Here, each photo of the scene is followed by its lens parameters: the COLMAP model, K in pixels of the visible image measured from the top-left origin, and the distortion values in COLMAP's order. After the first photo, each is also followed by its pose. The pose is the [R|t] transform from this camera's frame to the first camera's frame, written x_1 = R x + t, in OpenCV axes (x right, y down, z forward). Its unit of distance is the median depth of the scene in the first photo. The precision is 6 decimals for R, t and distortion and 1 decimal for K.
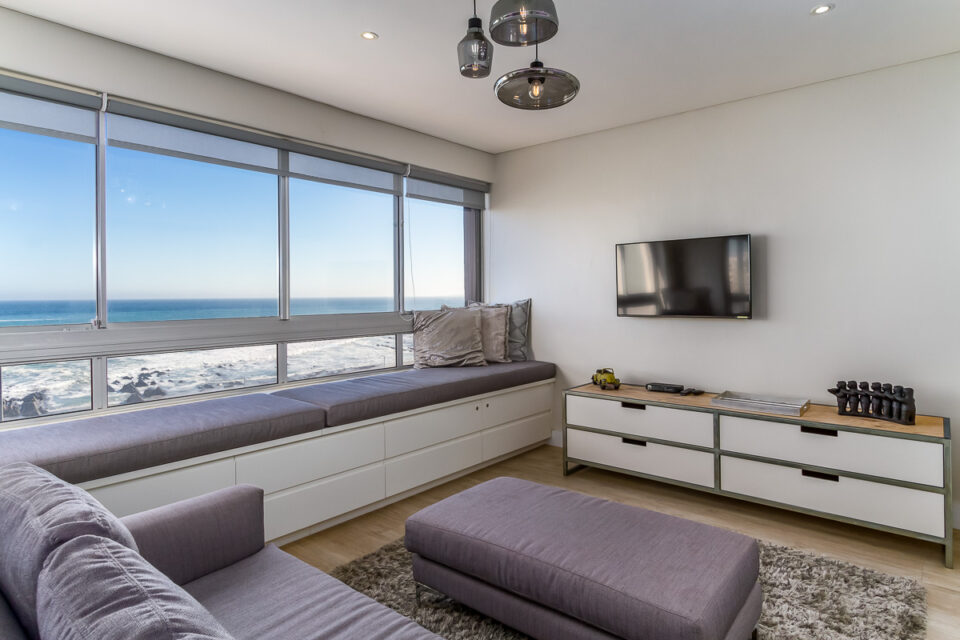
lens RADIAL K [[531.1, 0, 485.4], [0, 531.1, 299.0], [0, 0, 1]] dist [0.000761, 0.000805]
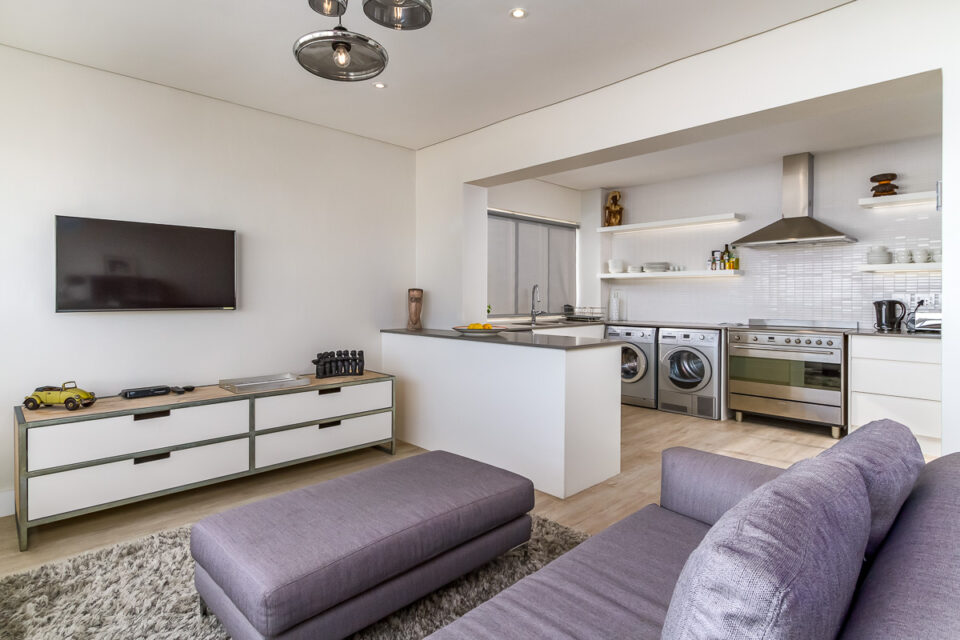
lens RADIAL K [[505.3, 0, 480.0], [0, 505.3, 311.4], [0, 0, 1]] dist [0.007373, 0.001032]
pose [[0.095426, -0.014884, 0.995325, -0.520996], [0.000957, 0.999889, 0.014860, 0.029574], [-0.995436, -0.000466, 0.095430, 0.457739]]
